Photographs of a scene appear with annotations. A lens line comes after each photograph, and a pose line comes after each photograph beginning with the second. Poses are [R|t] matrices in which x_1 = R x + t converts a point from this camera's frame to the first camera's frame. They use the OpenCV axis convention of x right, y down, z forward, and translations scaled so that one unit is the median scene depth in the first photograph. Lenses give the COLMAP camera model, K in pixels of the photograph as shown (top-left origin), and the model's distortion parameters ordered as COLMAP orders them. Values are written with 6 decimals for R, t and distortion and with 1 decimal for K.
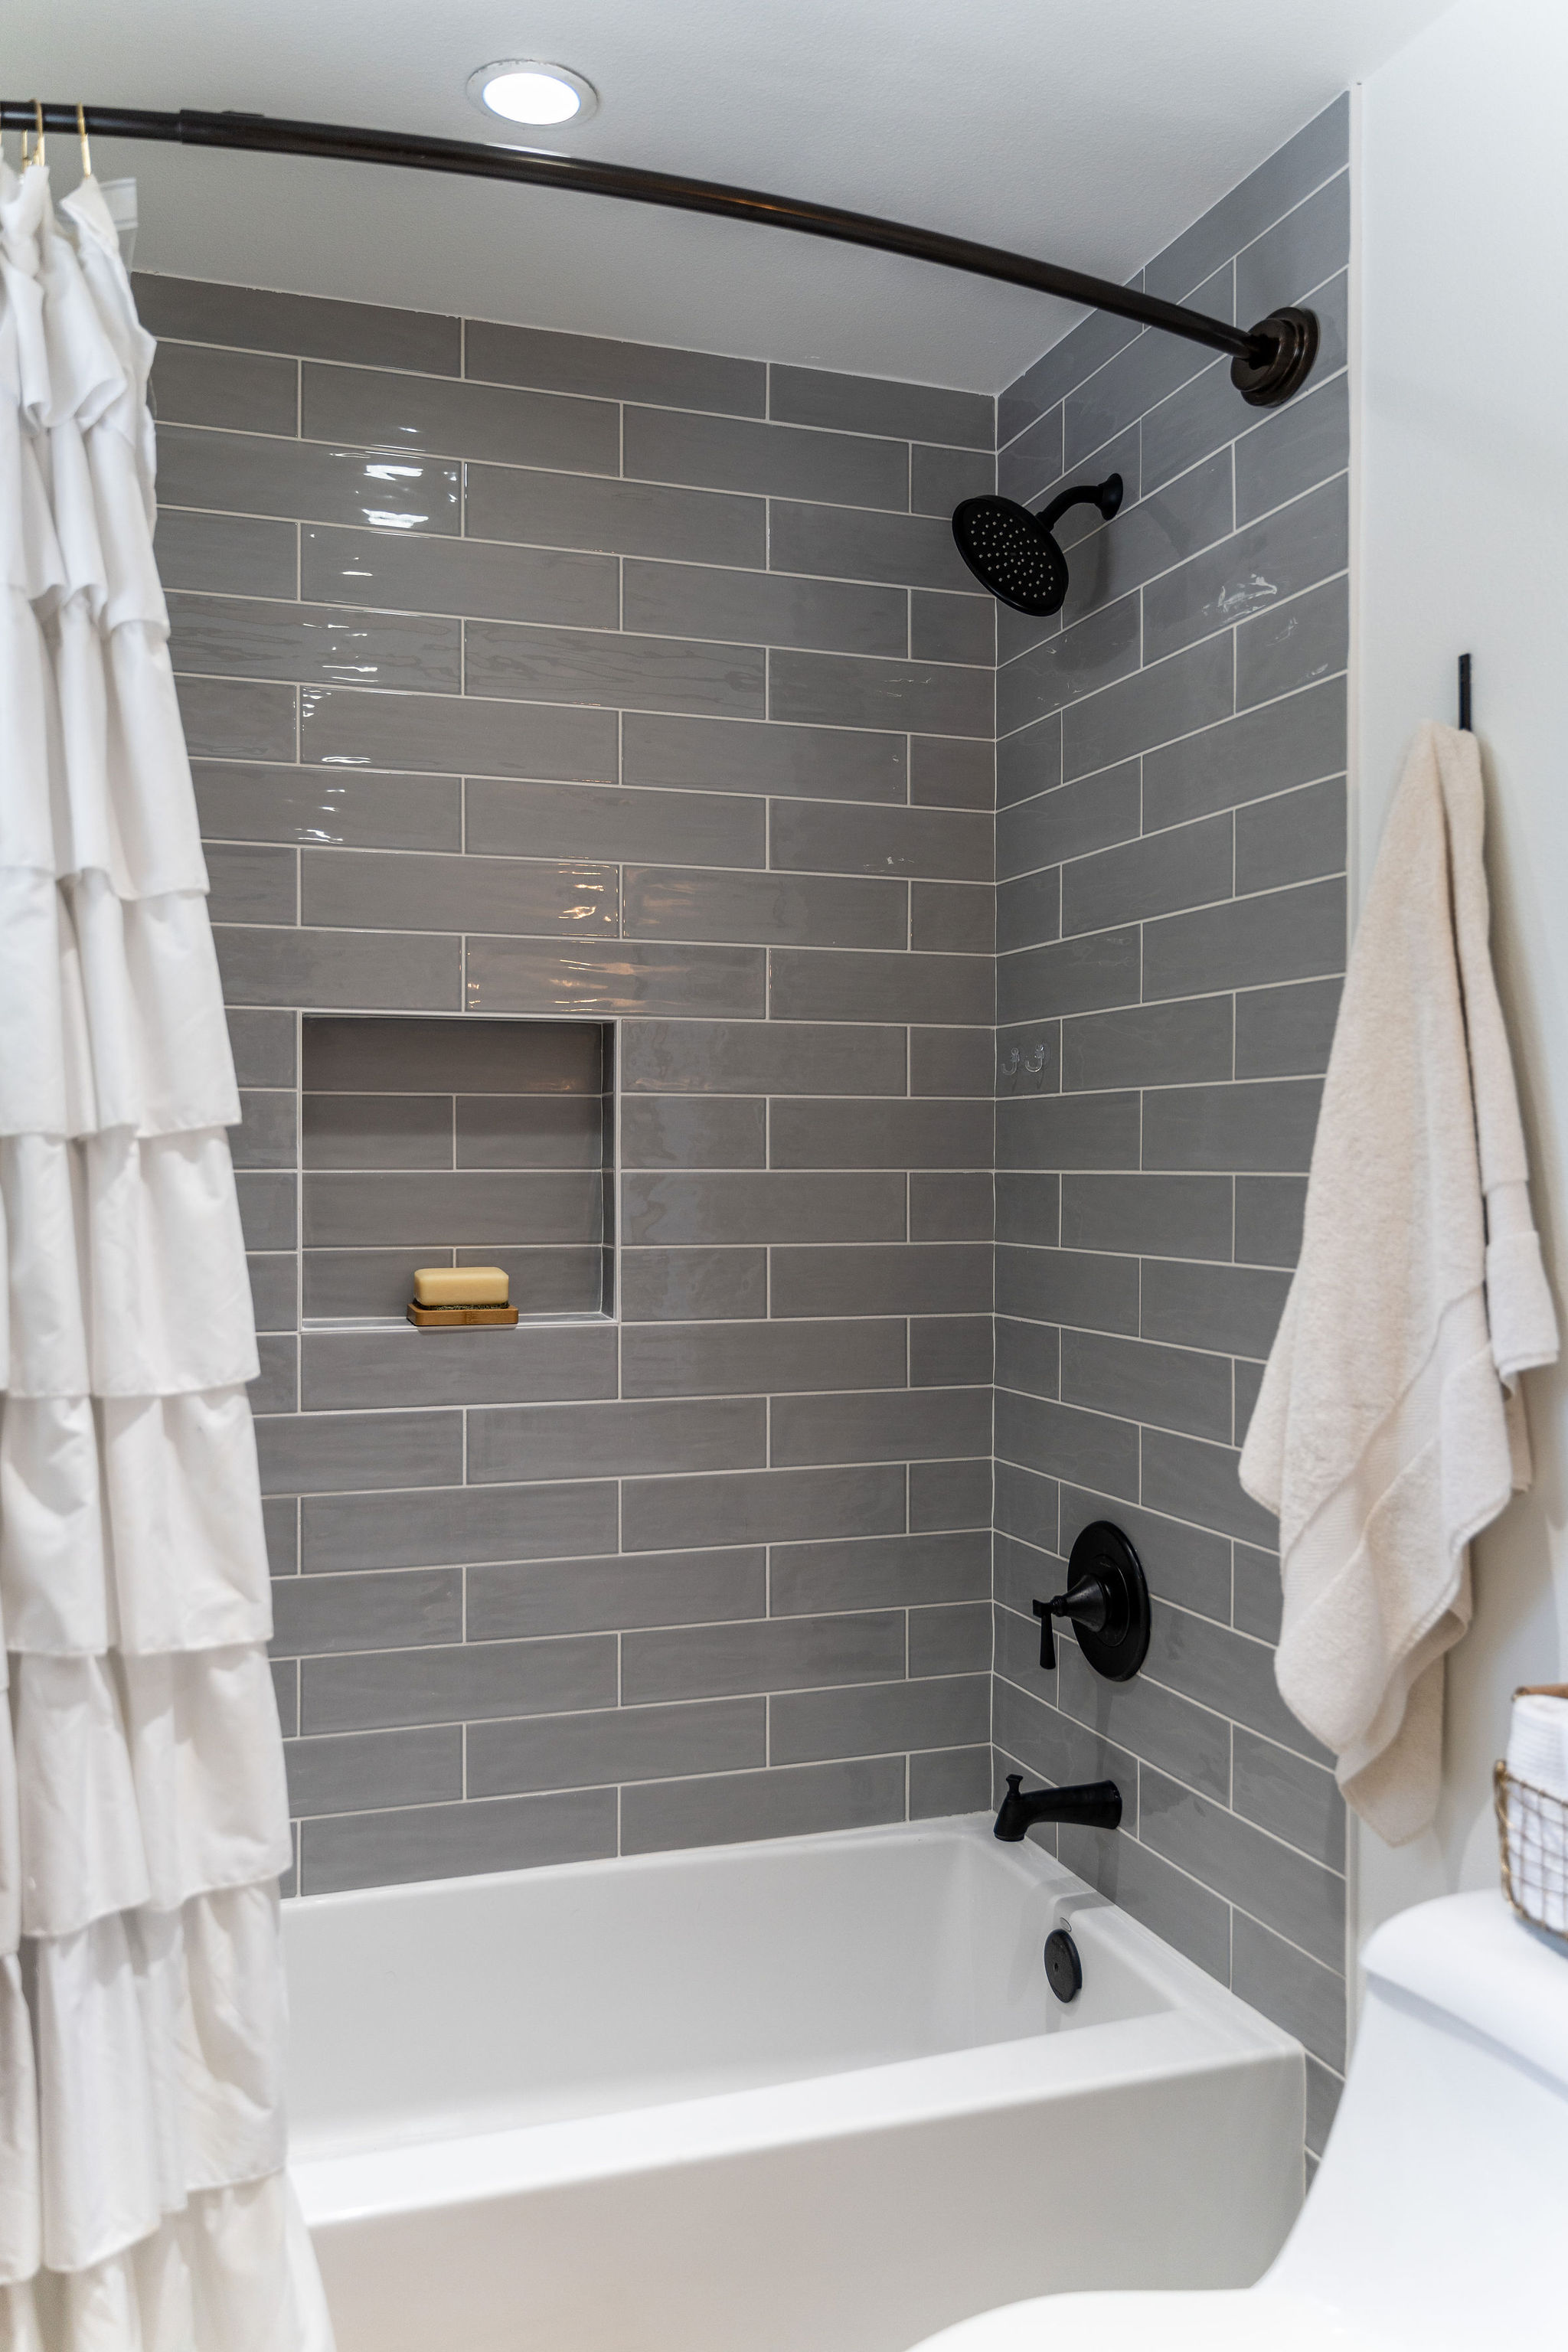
lens RADIAL K [[1886.9, 0, 842.7], [0, 1886.9, 1173.5], [0, 0, 1]] dist [-0.010388, 0.006811]
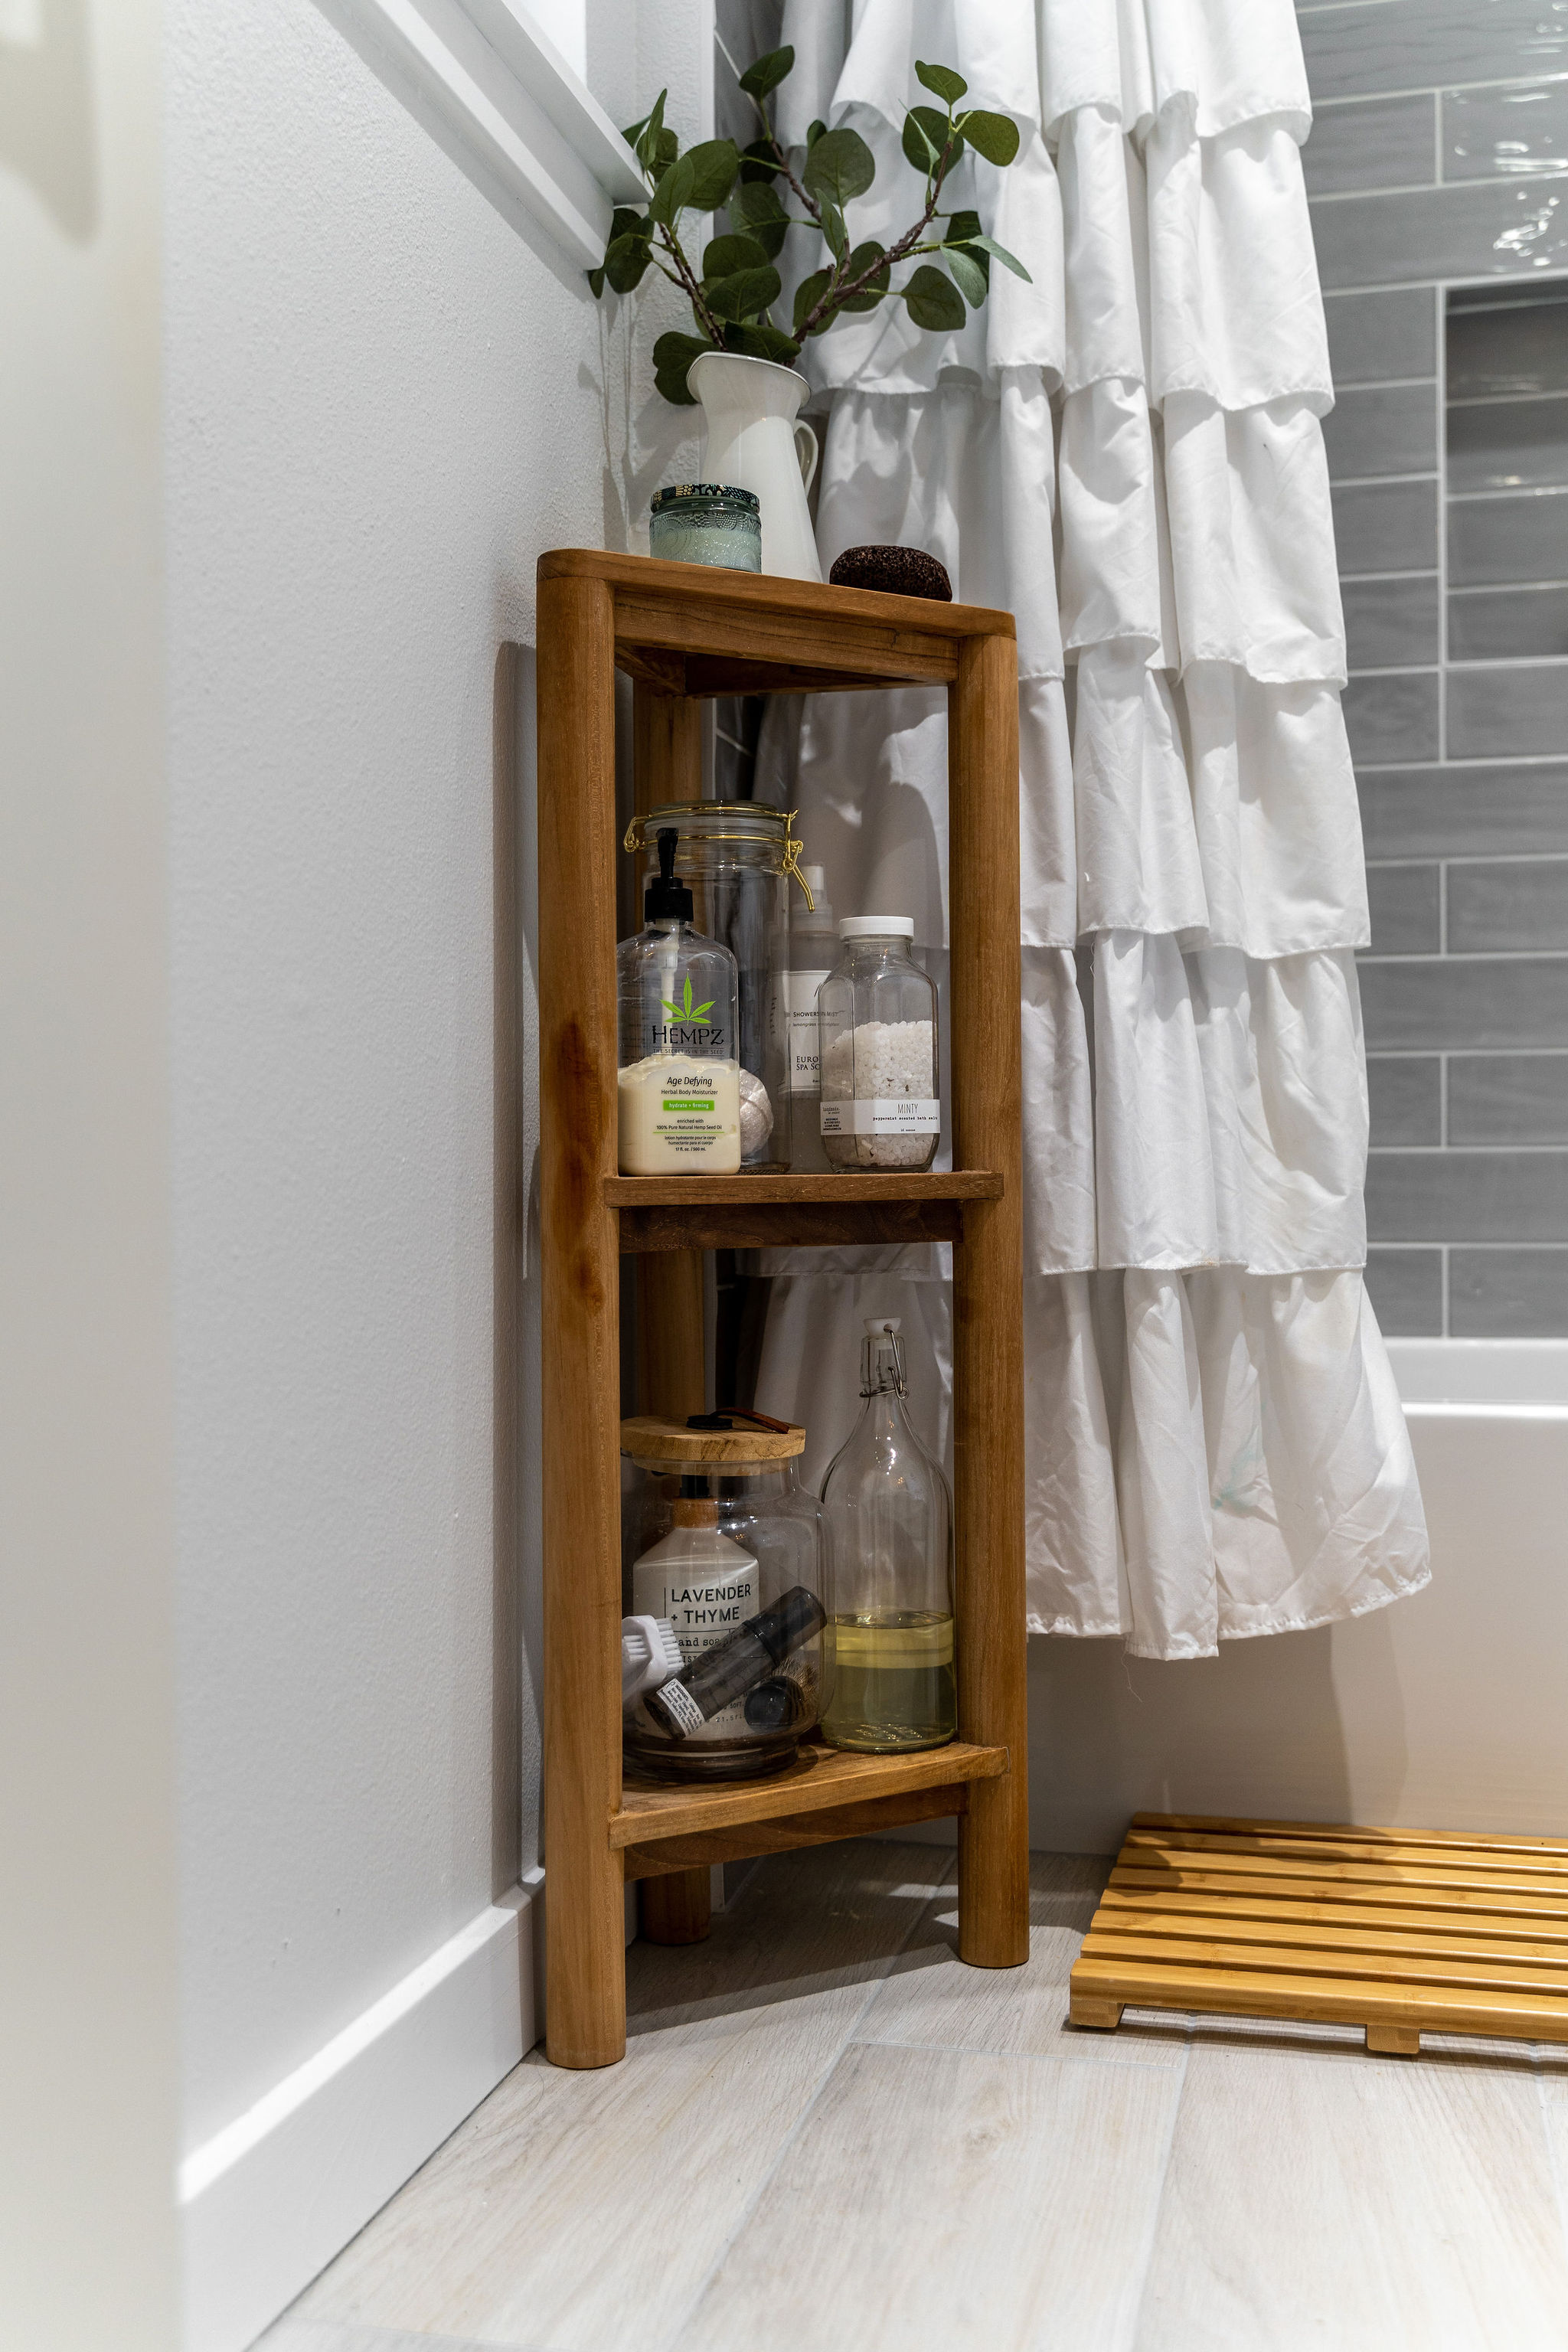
lens RADIAL K [[2383.6, 0, 786.7], [0, 2383.6, 1166.5], [0, 0, 1]] dist [0.002680, 0.000000]
pose [[0.824437, -0.006114, -0.565921, 0.073323], [0.006360, 0.999979, -0.001538, 0.311874], [0.565919, -0.002331, 0.824458, -0.045498]]
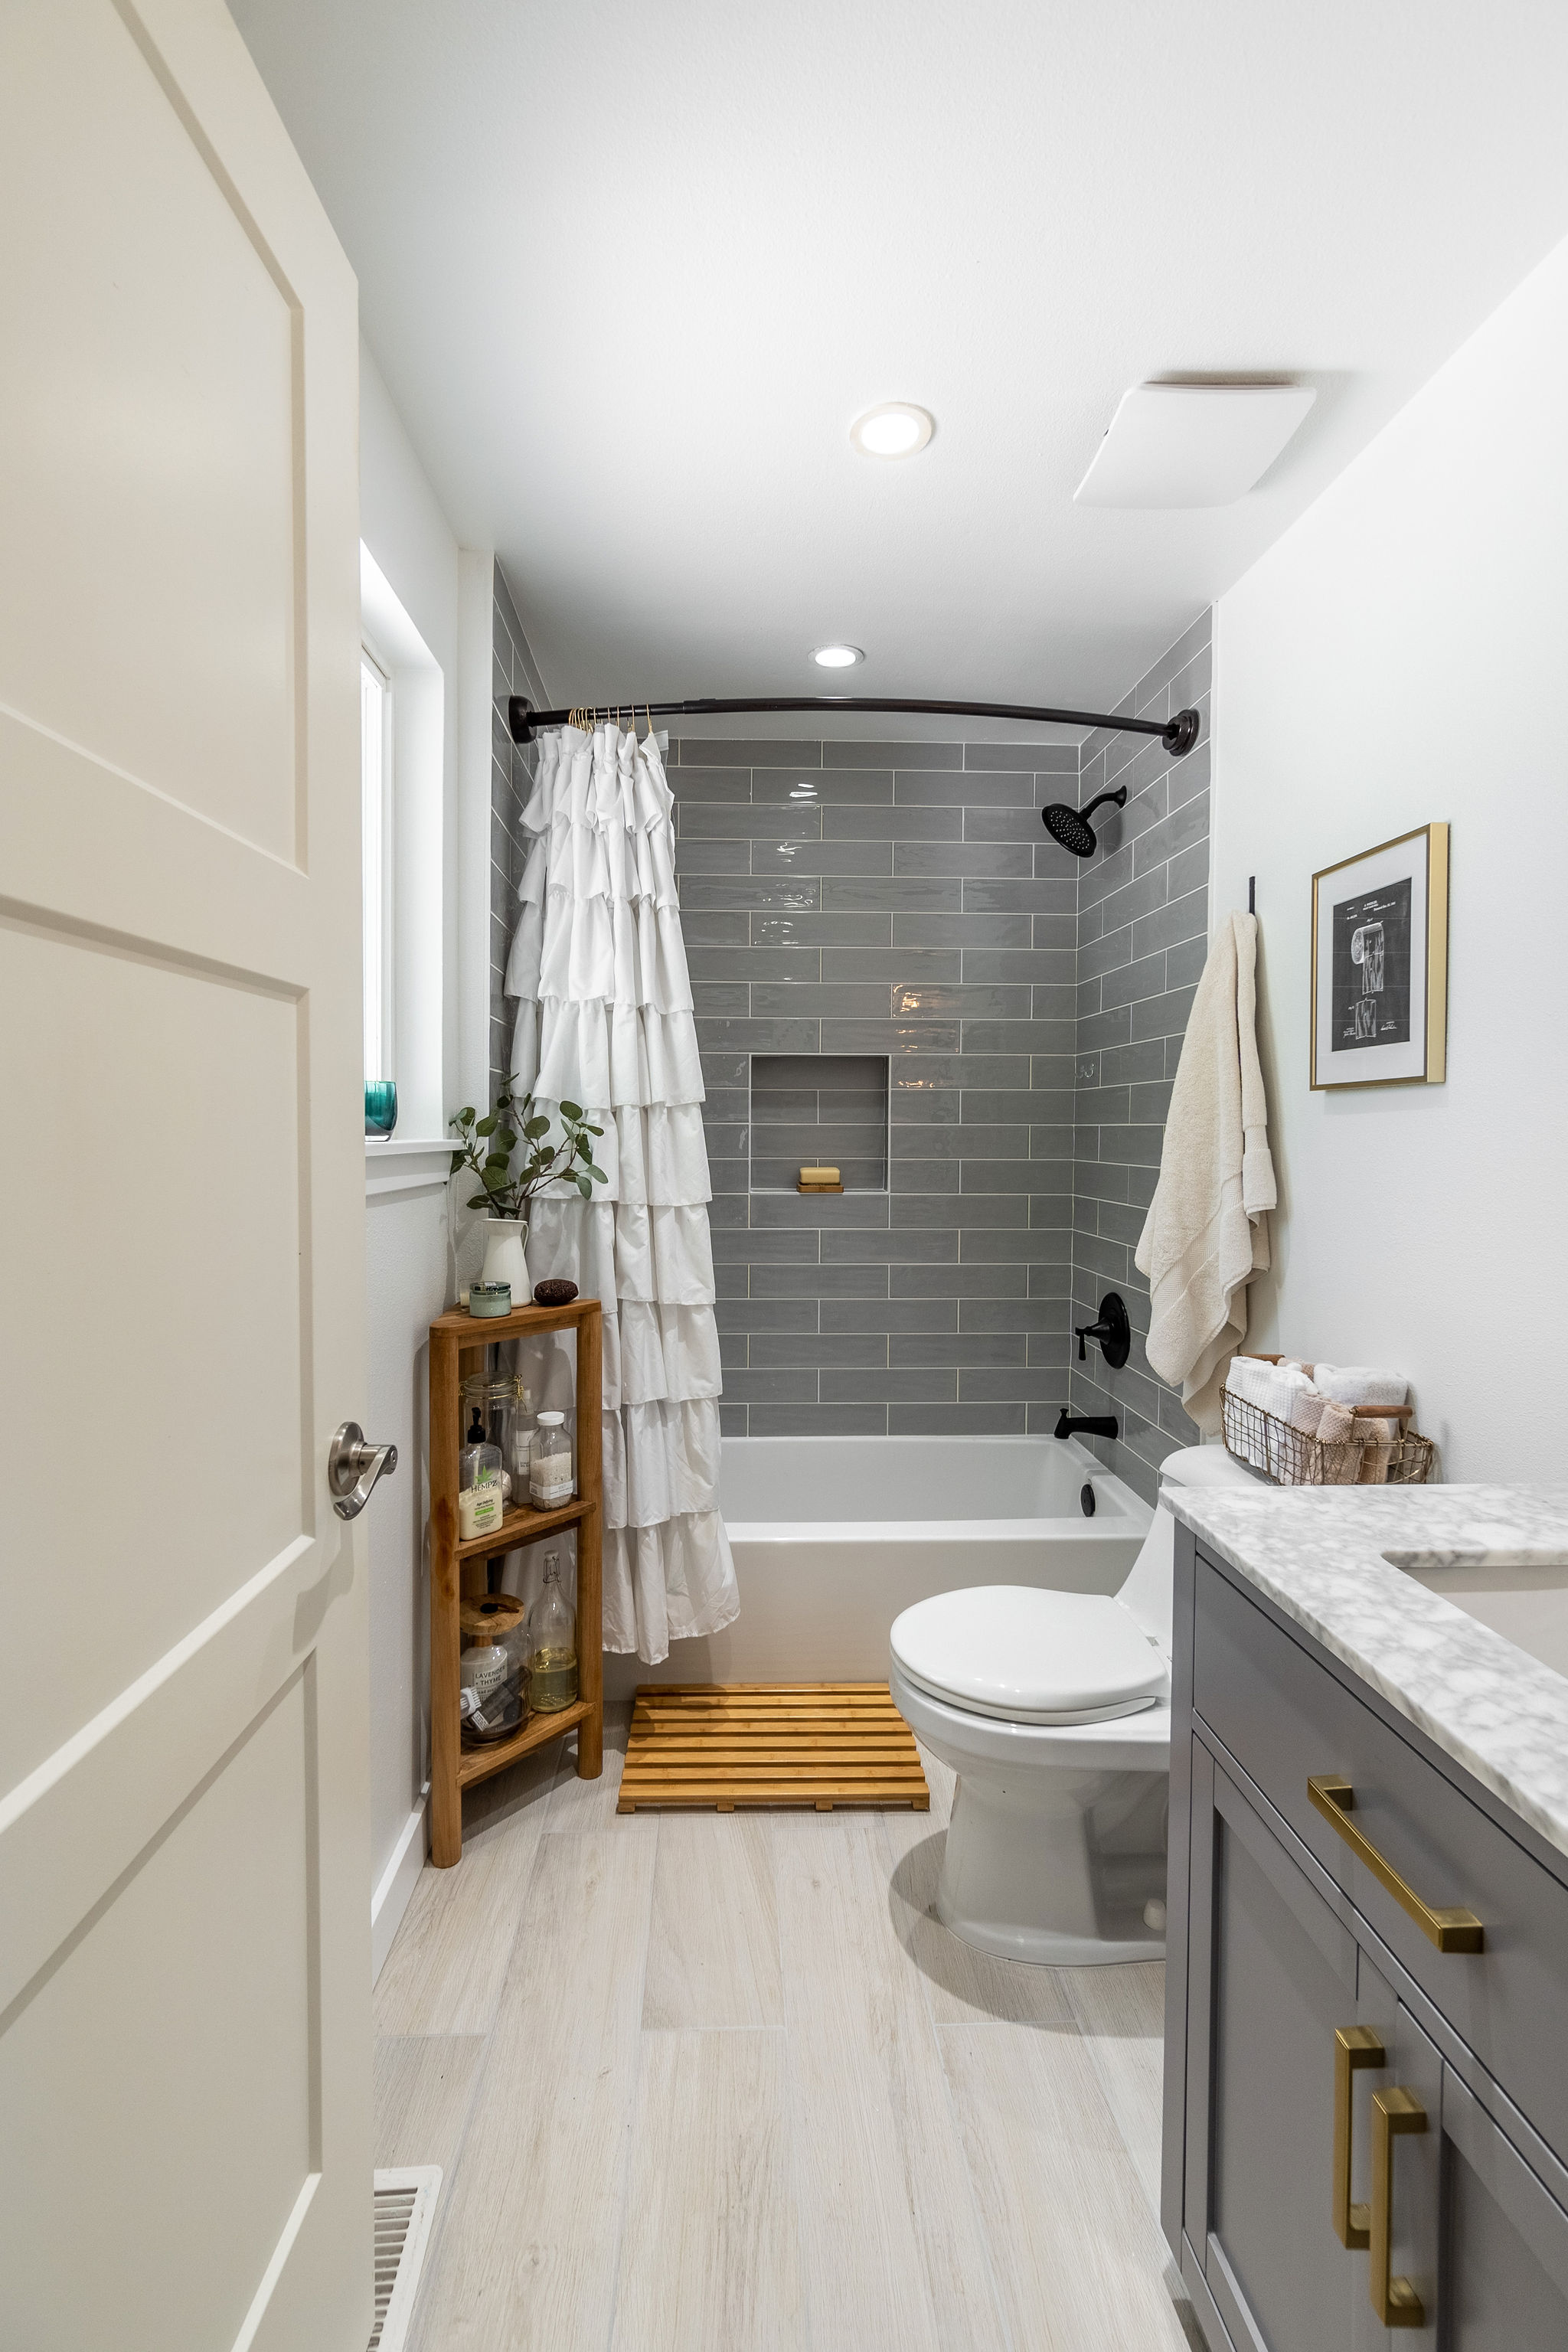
lens RADIAL K [[1037.4, 0, 769.6], [0, 1037.4, 1151.7], [0, 0, 1]] dist [-0.001008, -0.000522]
pose [[0.950547, 0.010315, -0.310409, 0.132836], [-0.004285, 0.999789, 0.020099, 0.008245], [0.310551, -0.017775, 0.950390, -0.203014]]
